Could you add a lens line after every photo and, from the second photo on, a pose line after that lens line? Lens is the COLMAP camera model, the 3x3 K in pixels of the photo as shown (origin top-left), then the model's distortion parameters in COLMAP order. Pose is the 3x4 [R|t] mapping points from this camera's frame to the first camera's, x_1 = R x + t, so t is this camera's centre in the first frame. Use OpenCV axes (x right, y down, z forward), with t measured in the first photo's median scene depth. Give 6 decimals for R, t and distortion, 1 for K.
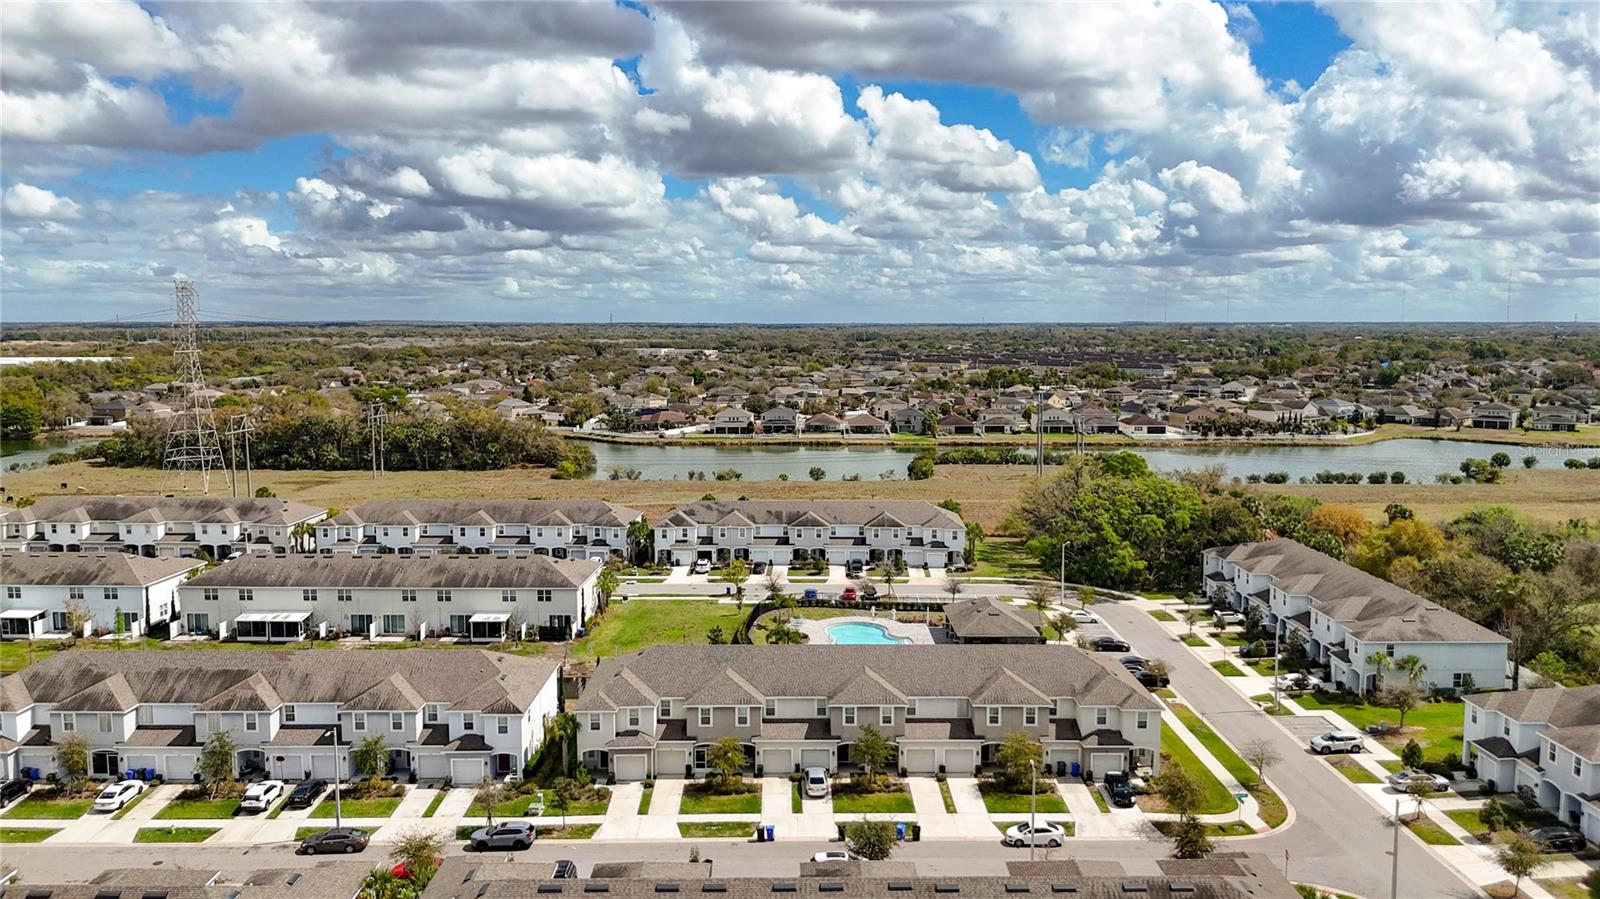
lens RADIAL K [[1178.3, 0, 800.0], [0, 1178.3, 449.5], [0, 0, 1]] dist [0.120731, -0.145454]
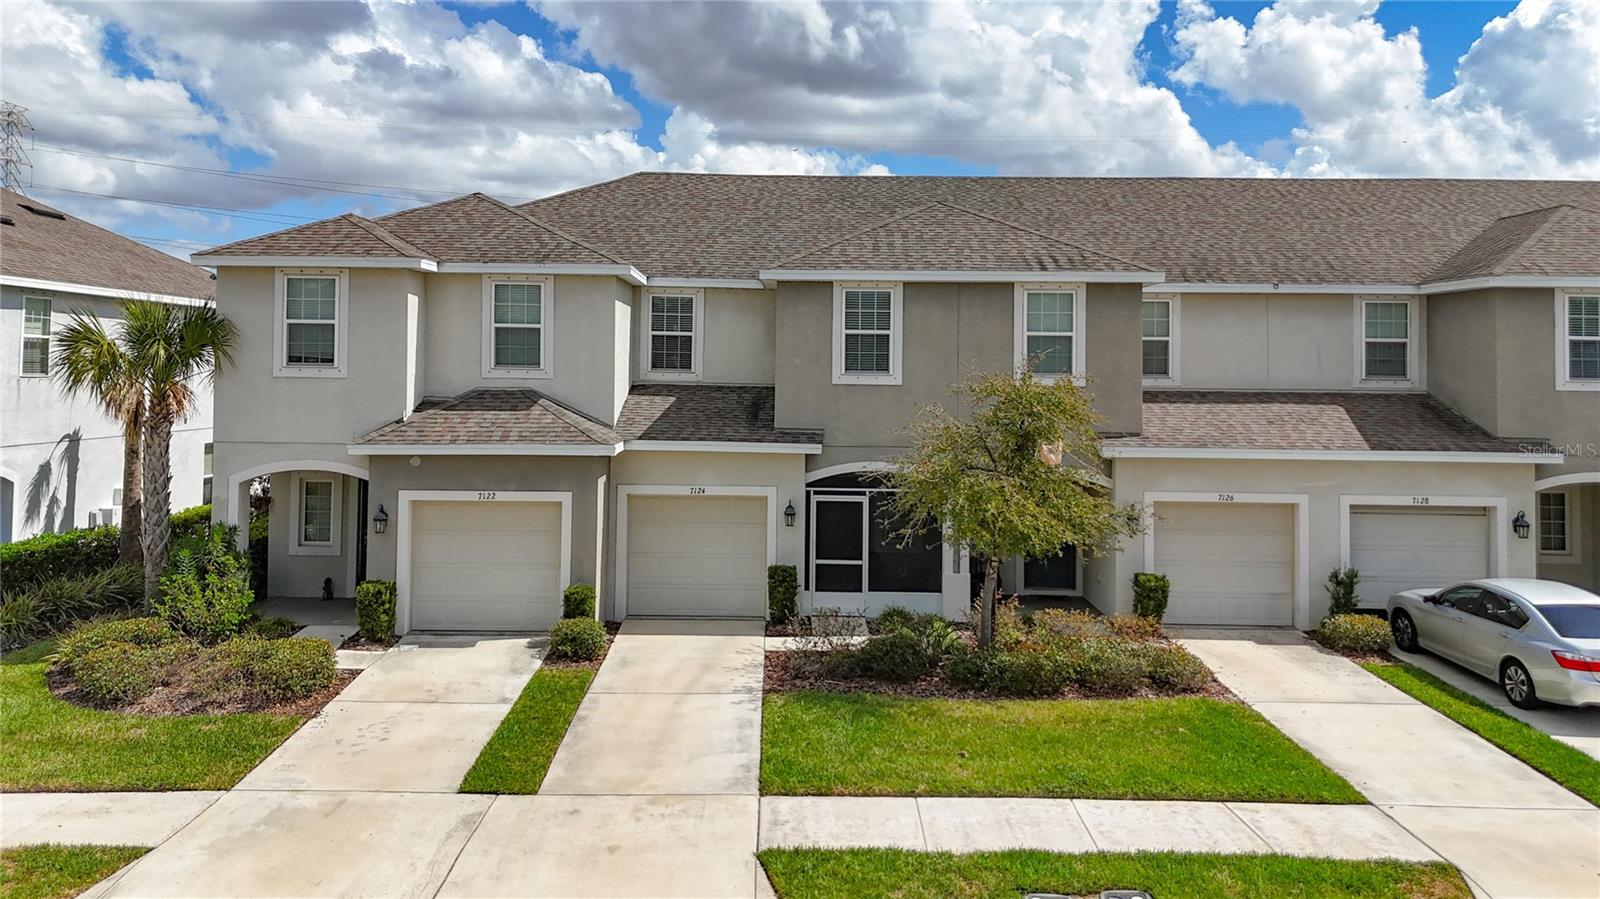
lens RADIAL K [[1011.6, 0, 771.7], [0, 1011.6, 452.4], [0, 0, 1]] dist [0.051144, -0.045753]
pose [[0.999876, 0.011835, -0.010416, -0.037558], [-0.012915, 0.993777, -0.110637, 0.105779], [0.009042, 0.110758, 0.993806, 0.331495]]
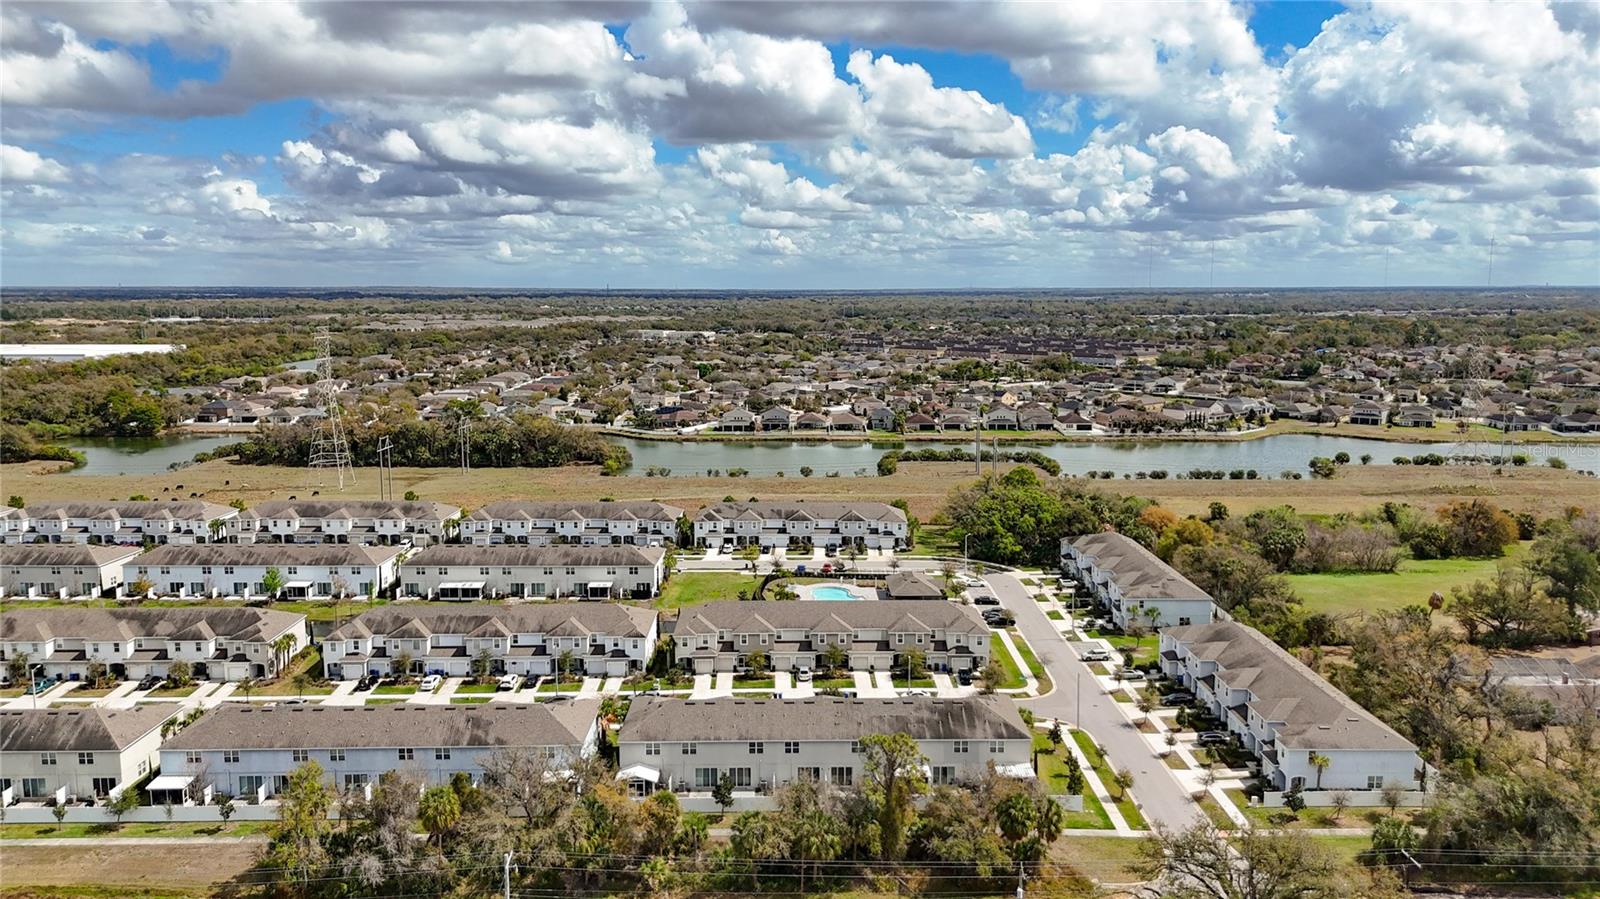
lens RADIAL K [[1297.1, 0, 800.0], [0, 1297.1, 449.5], [0, 0, 1]] dist [0.269498, -0.364072]
pose [[0.999972, -0.001159, 0.007367, -0.002887], [0.000822, 0.998958, 0.045636, -0.065024], [-0.007413, -0.045628, 0.998931, -0.405727]]
